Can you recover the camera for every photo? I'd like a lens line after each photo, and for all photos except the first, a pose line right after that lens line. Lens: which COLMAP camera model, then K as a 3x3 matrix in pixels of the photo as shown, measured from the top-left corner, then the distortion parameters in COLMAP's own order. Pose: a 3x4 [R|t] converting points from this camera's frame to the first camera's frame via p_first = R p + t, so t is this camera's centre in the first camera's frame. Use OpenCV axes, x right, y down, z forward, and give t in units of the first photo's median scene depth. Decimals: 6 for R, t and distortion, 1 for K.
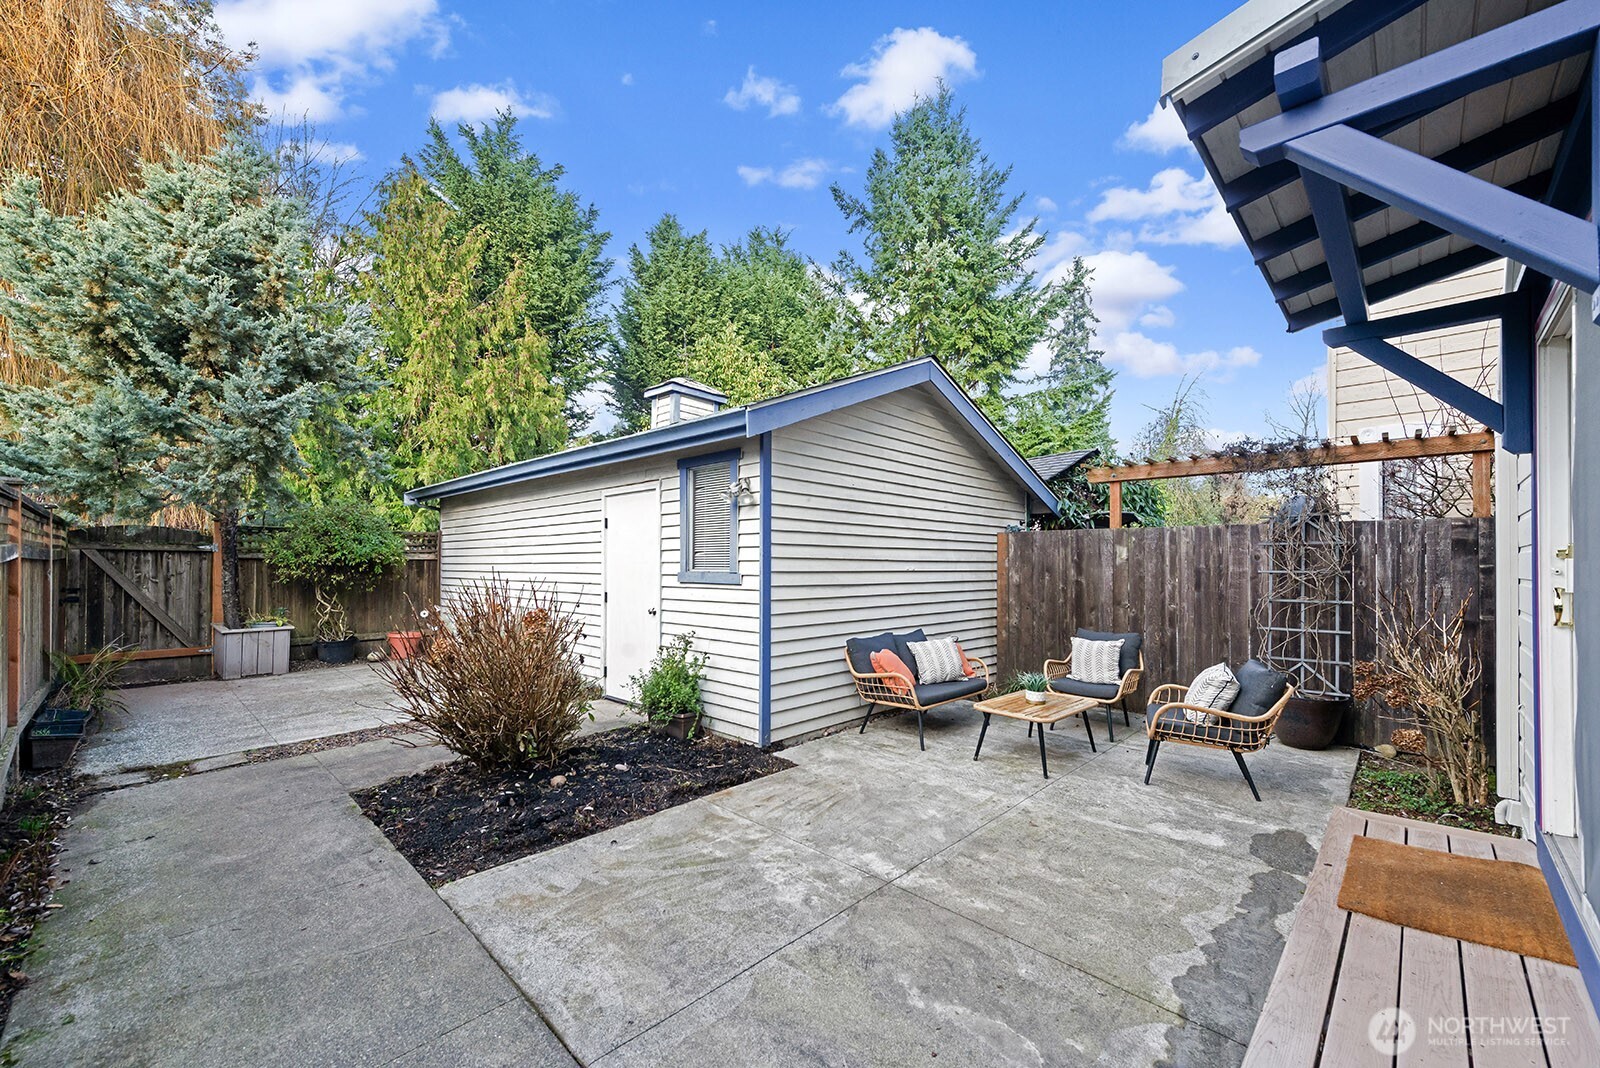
lens RADIAL K [[637.0, 0, 804.9], [0, 637.0, 560.1], [0, 0, 1]] dist [0.000987, -0.000038]
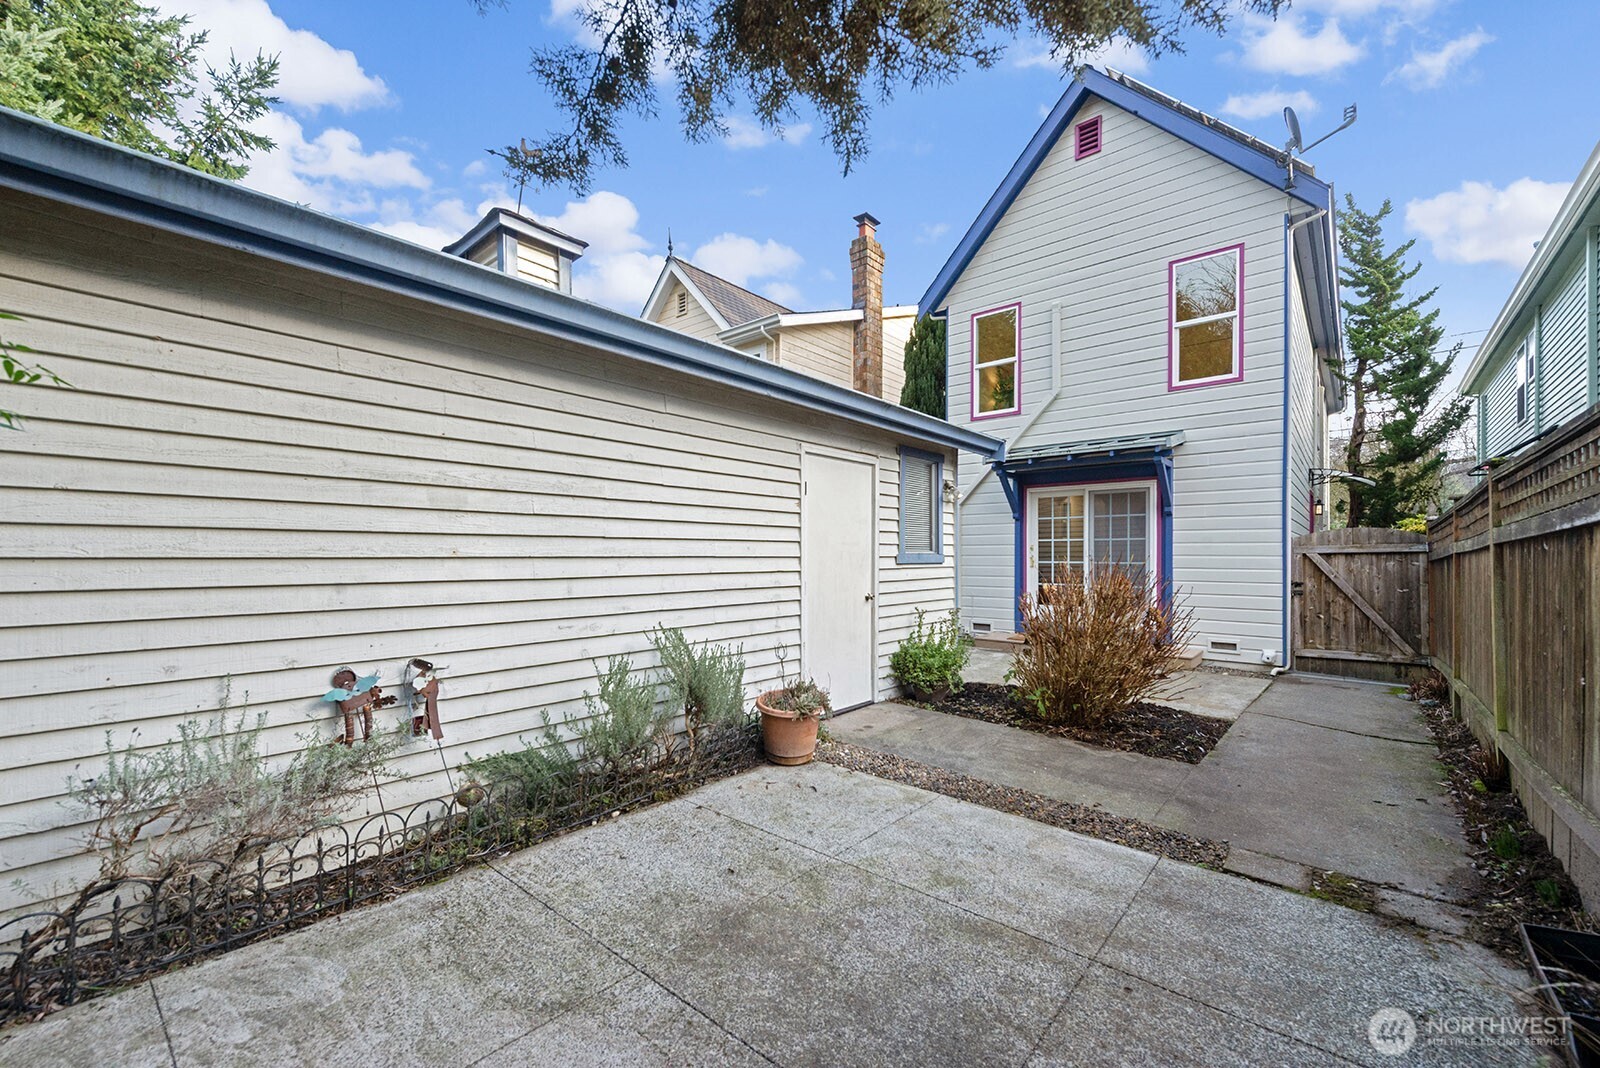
lens RADIAL K [[666.8, 0, 801.5], [0, 666.8, 549.3], [0, 0, 1]] dist [-0.000327, -0.000033]
pose [[-0.062927, 0.010751, 0.997960, -1.426655], [-0.005957, 0.999920, -0.011148, 0.027581], [-0.998000, -0.006646, -0.062858, 1.387205]]
